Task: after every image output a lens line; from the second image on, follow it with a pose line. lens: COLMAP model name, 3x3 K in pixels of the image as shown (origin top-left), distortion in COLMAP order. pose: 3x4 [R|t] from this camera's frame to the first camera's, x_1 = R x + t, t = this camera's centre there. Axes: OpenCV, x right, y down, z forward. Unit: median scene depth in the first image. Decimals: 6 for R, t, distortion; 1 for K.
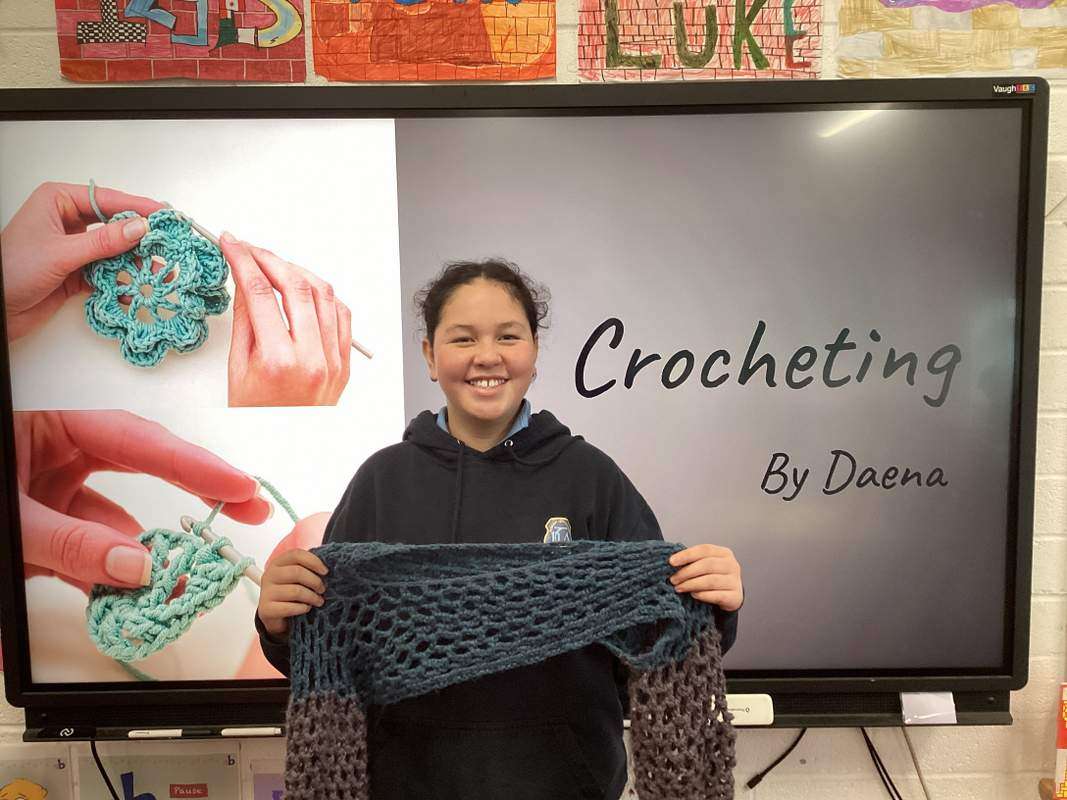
lens RADIAL K [[984.4, 0, 533.5], [0, 984.4, 400.0], [0, 0, 1]] dist [0.069291, -0.092062]
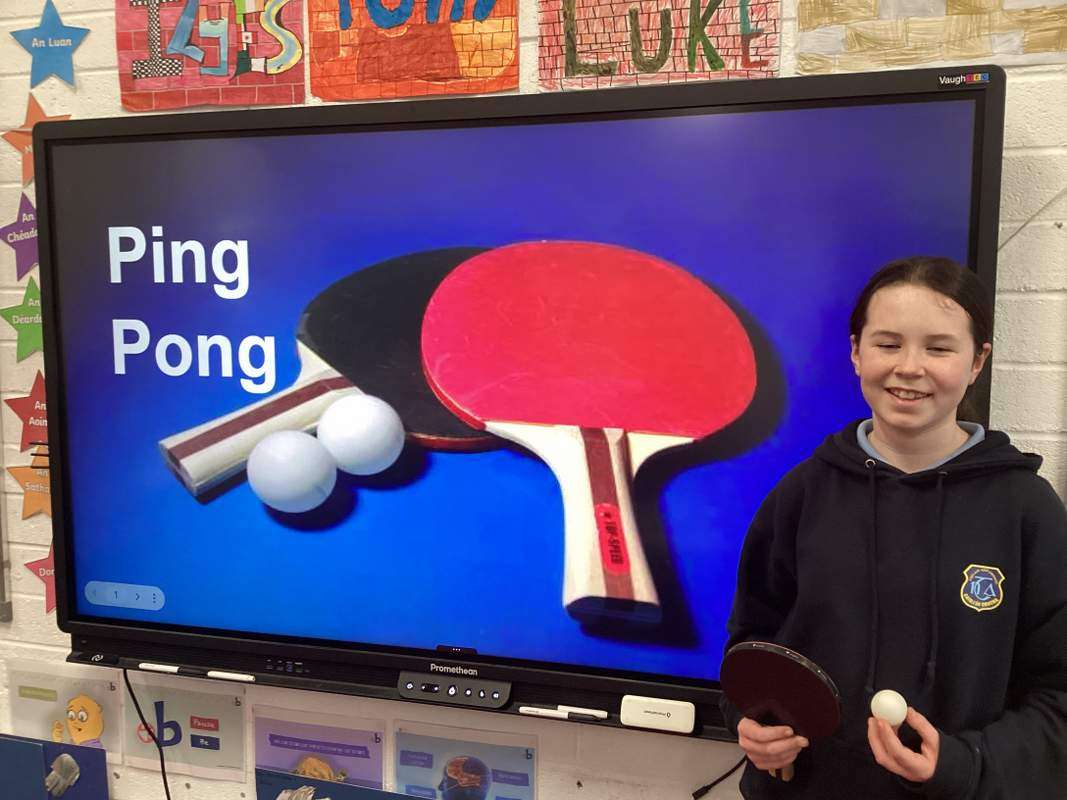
lens RADIAL K [[984.4, 0, 533.5], [0, 984.4, 400.0], [0, 0, 1]] dist [0.069291, -0.092062]
pose [[0.956946, 0.043006, -0.287061, 0.353841], [-0.043372, 0.999046, 0.005088, -0.003402], [0.287006, 0.007581, 0.957899, 0.006695]]
